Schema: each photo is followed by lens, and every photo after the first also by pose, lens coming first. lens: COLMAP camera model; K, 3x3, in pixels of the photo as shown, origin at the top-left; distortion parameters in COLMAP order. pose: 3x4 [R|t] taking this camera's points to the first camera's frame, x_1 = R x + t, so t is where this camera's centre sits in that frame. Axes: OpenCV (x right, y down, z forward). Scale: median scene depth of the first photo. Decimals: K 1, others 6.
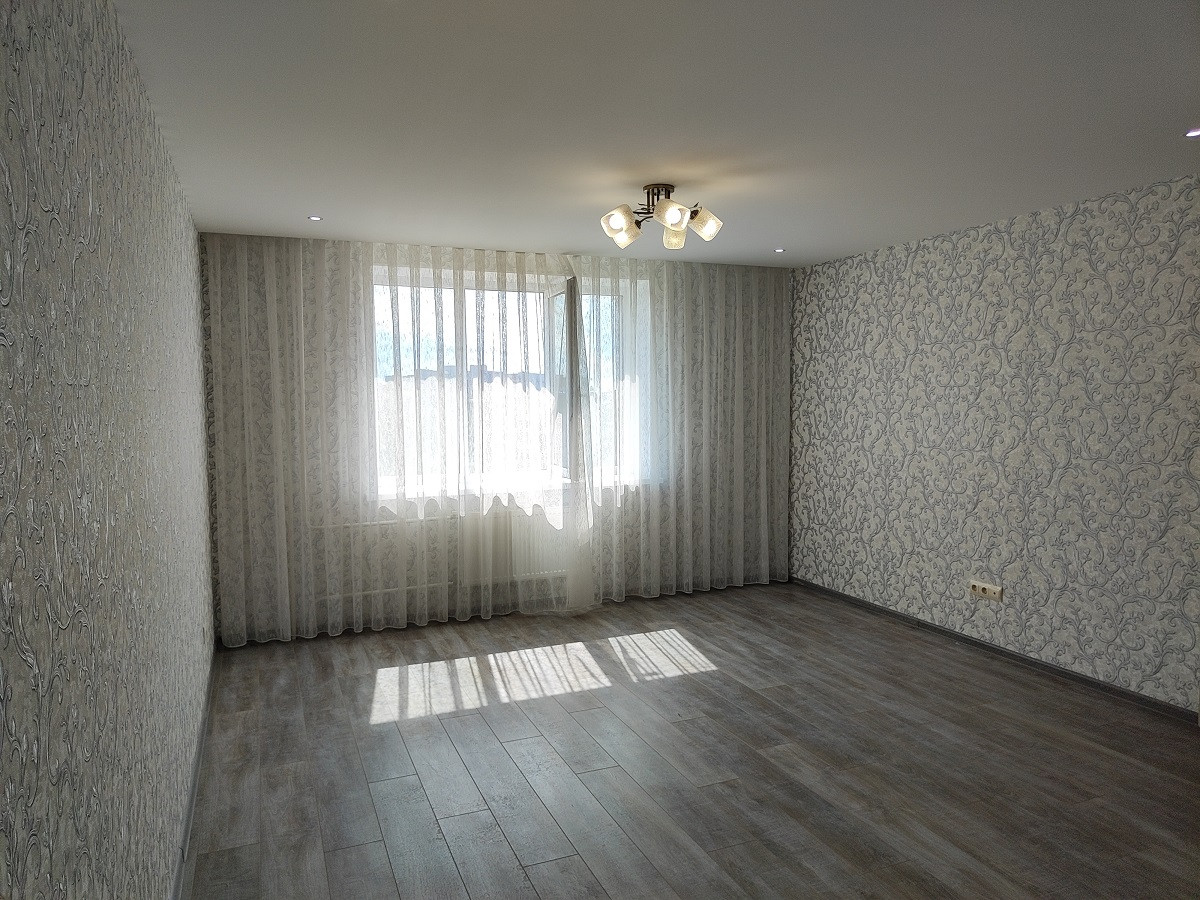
lens RADIAL K [[807.9, 0, 593.0], [0, 807.9, 452.9], [0, 0, 1]] dist [0.011550, -0.008883]
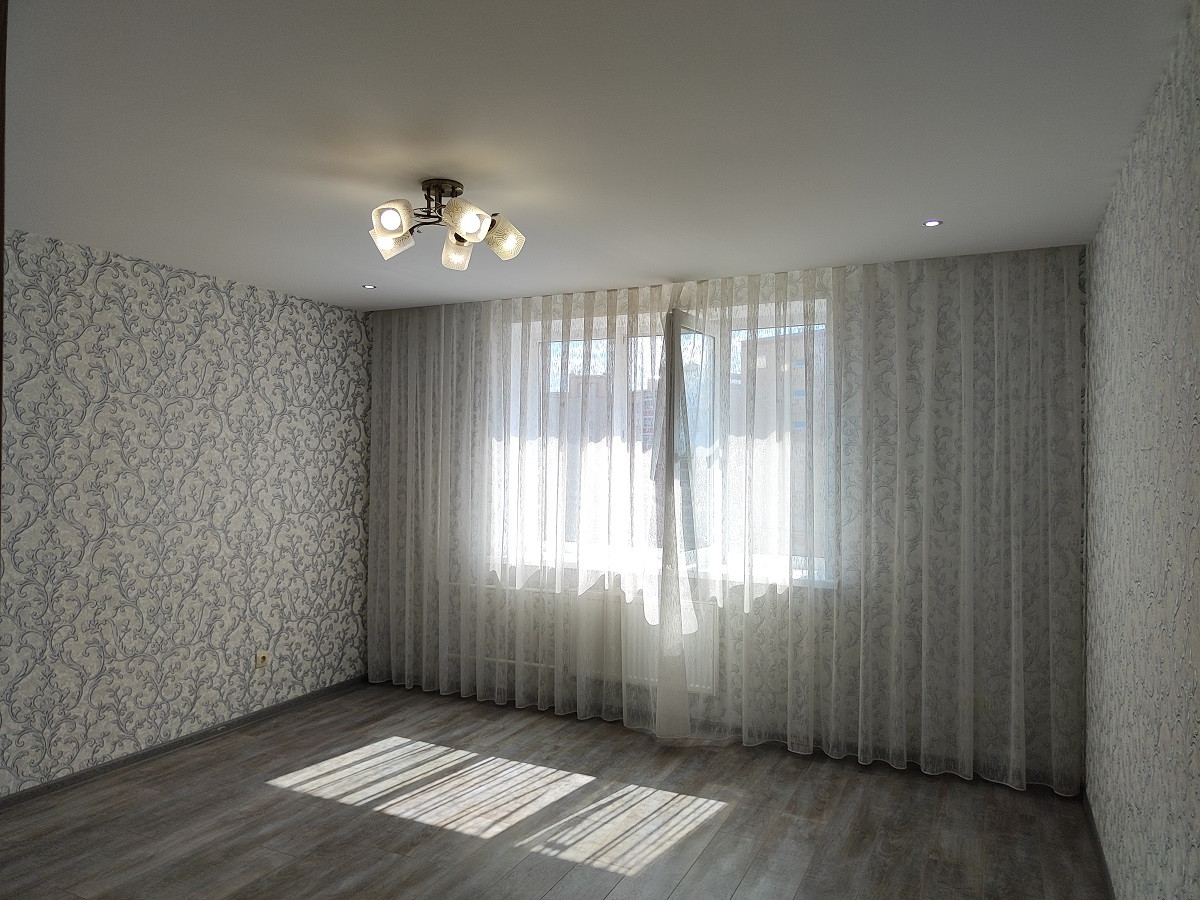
lens RADIAL K [[831.5, 0, 599.3], [0, 831.5, 438.0], [0, 0, 1]] dist [0.001483, -0.004483]
pose [[0.666941, 0.007494, -0.745073, 0.583652], [-0.070867, 0.996054, -0.053417, -0.047544], [0.741733, 0.088427, 0.664841, 0.449726]]
